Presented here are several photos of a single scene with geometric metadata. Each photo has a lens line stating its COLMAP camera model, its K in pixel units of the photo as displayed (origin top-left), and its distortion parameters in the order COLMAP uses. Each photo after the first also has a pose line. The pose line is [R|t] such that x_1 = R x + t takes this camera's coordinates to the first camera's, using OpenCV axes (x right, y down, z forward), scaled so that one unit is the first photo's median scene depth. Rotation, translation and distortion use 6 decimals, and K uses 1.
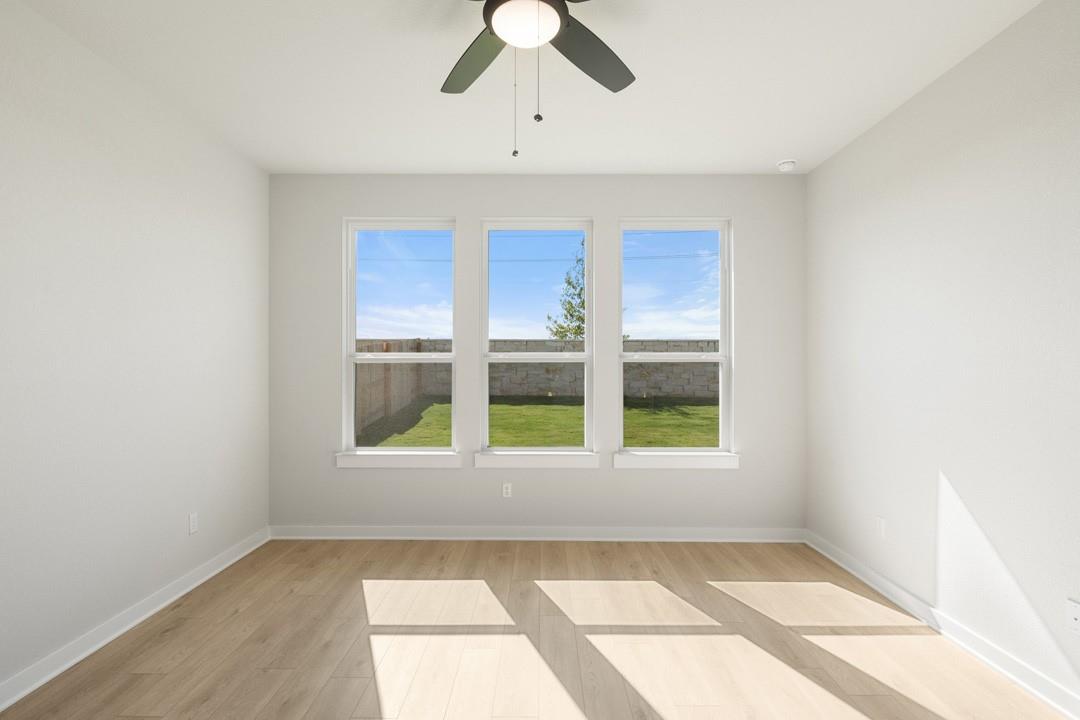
lens RADIAL K [[488.3, 0, 541.5], [0, 488.3, 363.2], [0, 0, 1]] dist [0.009937, -0.012855]
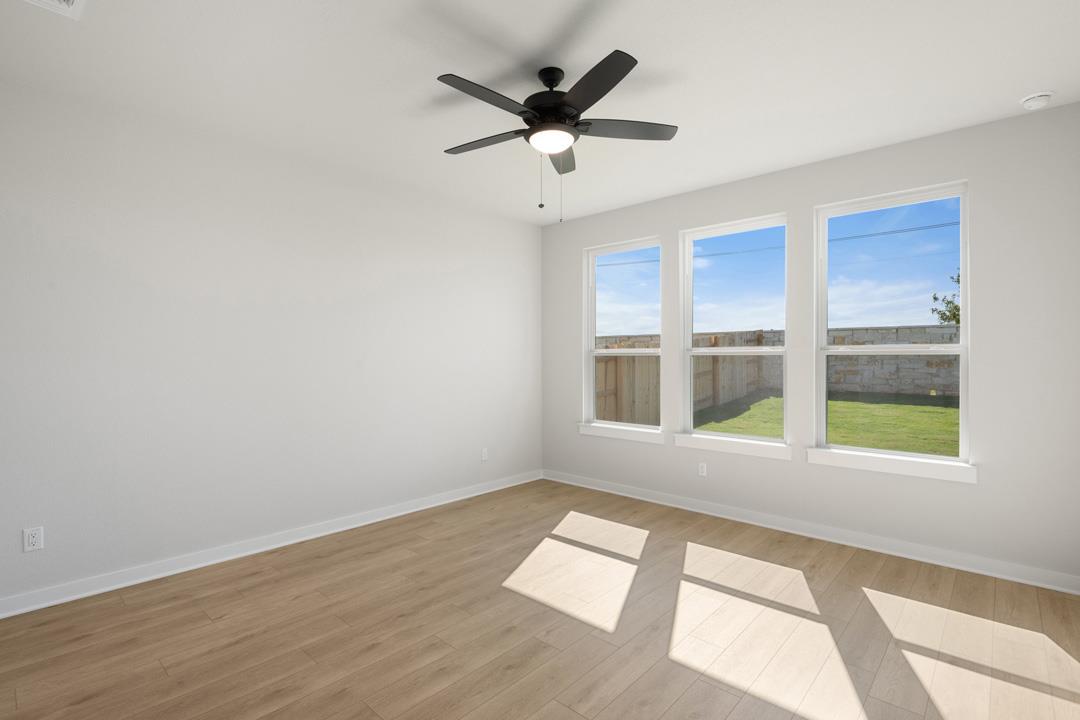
lens RADIAL K [[470.3, 0, 551.0], [0, 470.3, 357.9], [0, 0, 1]] dist [0.000428, -0.000187]
pose [[0.779489, 0.001042, -0.626414, 0.116751], [0.002669, 0.999984, 0.004985, -0.001499], [0.626410, -0.005558, 0.779474, -0.023974]]
